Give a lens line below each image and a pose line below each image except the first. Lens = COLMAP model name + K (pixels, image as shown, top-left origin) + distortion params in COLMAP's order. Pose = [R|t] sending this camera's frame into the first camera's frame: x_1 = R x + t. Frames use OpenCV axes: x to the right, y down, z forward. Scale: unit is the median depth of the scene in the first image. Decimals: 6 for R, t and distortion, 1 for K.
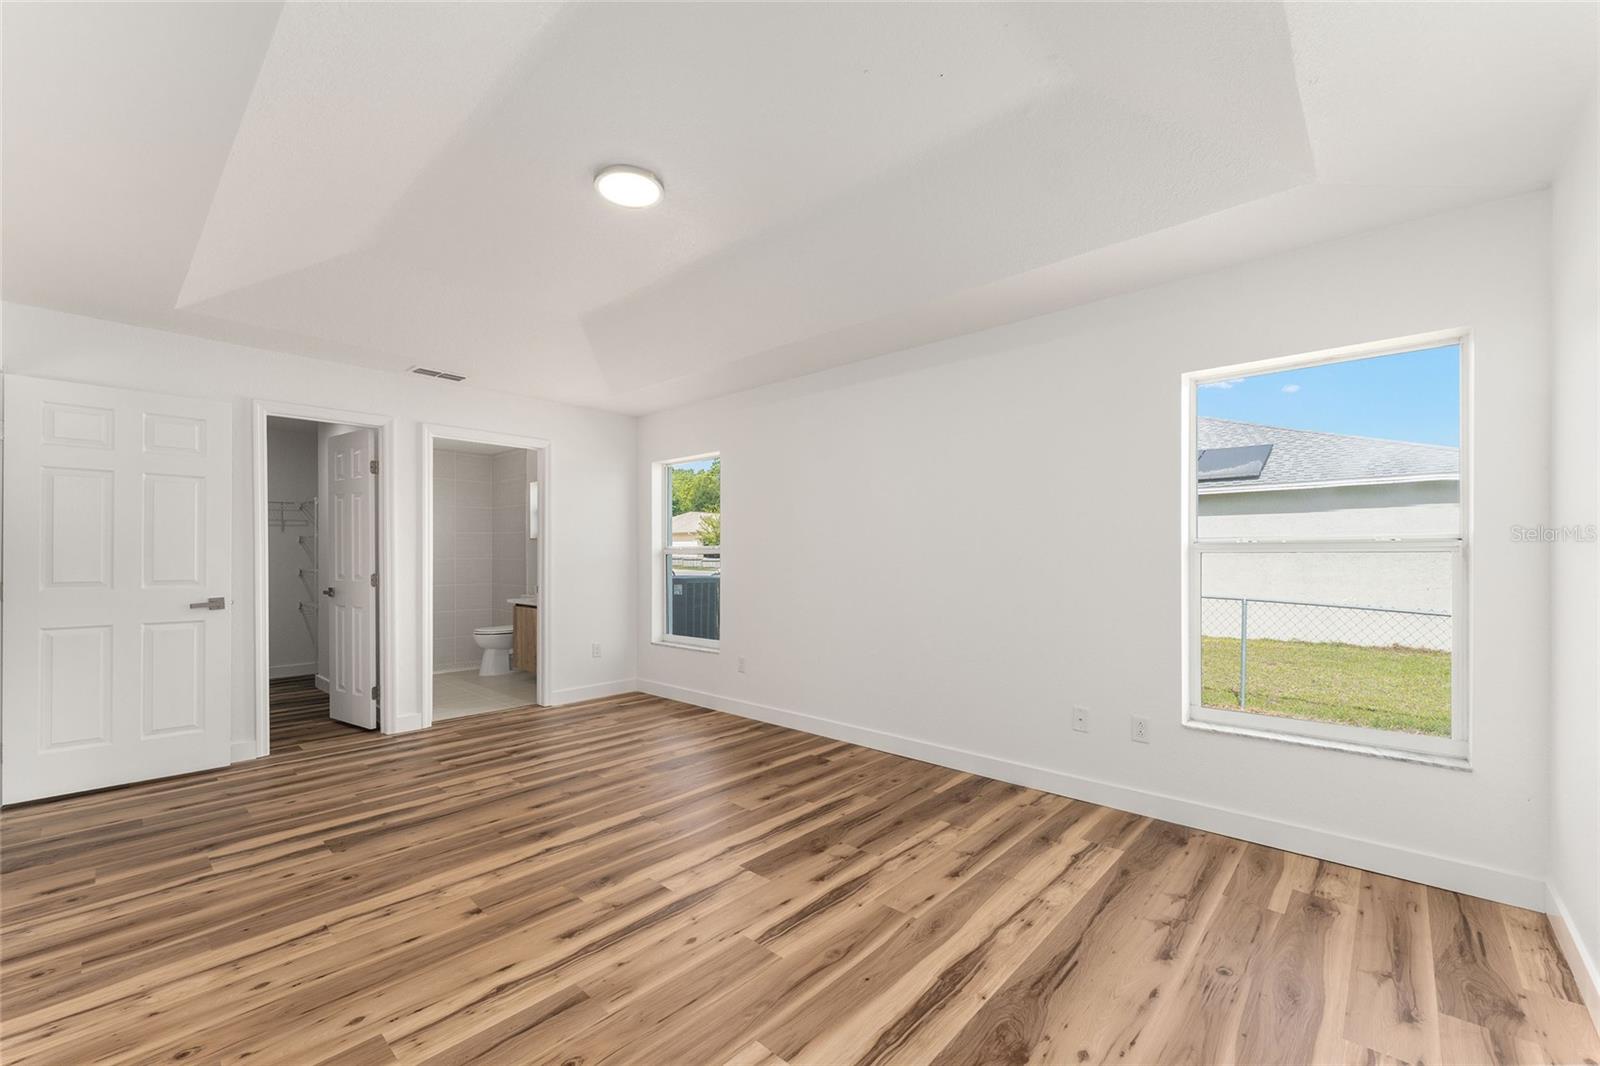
lens RADIAL K [[668.8, 0, 792.7], [0, 668.8, 539.1], [0, 0, 1]] dist [0.000188, 0.000087]
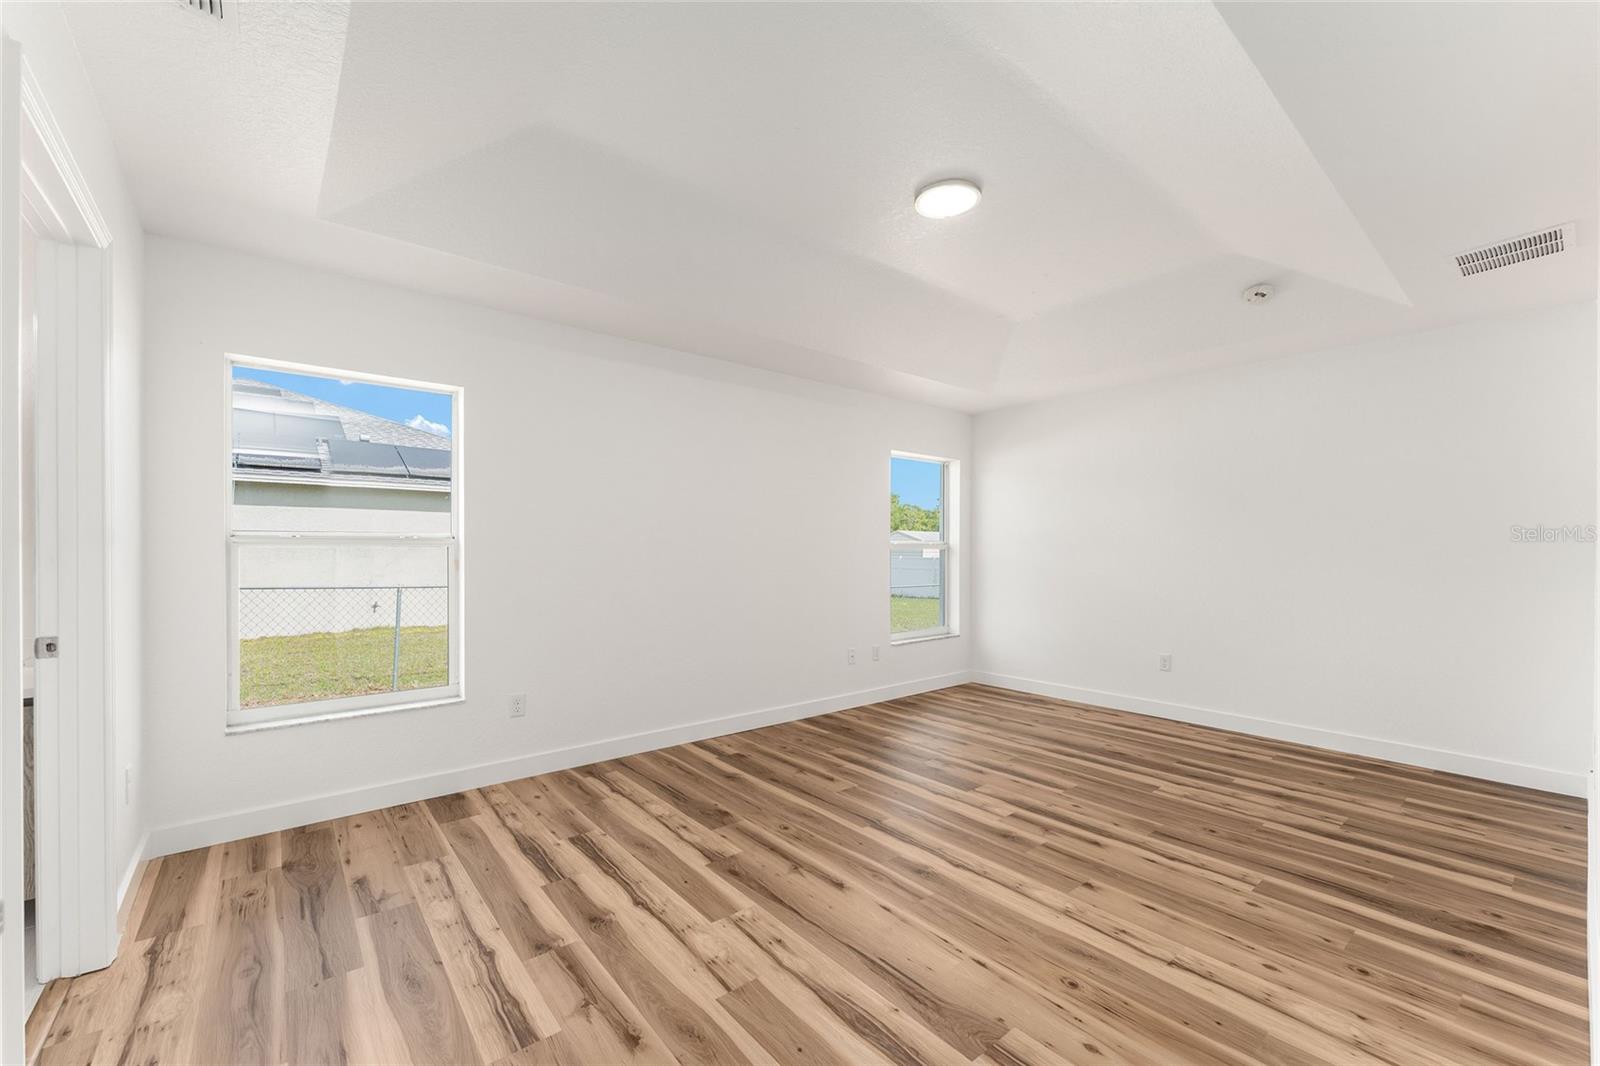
lens RADIAL K [[635.9, 0, 838.8], [0, 635.9, 553.5], [0, 0, 1]] dist [0.000703, 0.000072]
pose [[0.099545, -0.004165, 0.995024, -1.023719], [-0.026145, 0.999635, 0.006800, 0.022681], [-0.994689, -0.026692, 0.099400, 0.882881]]
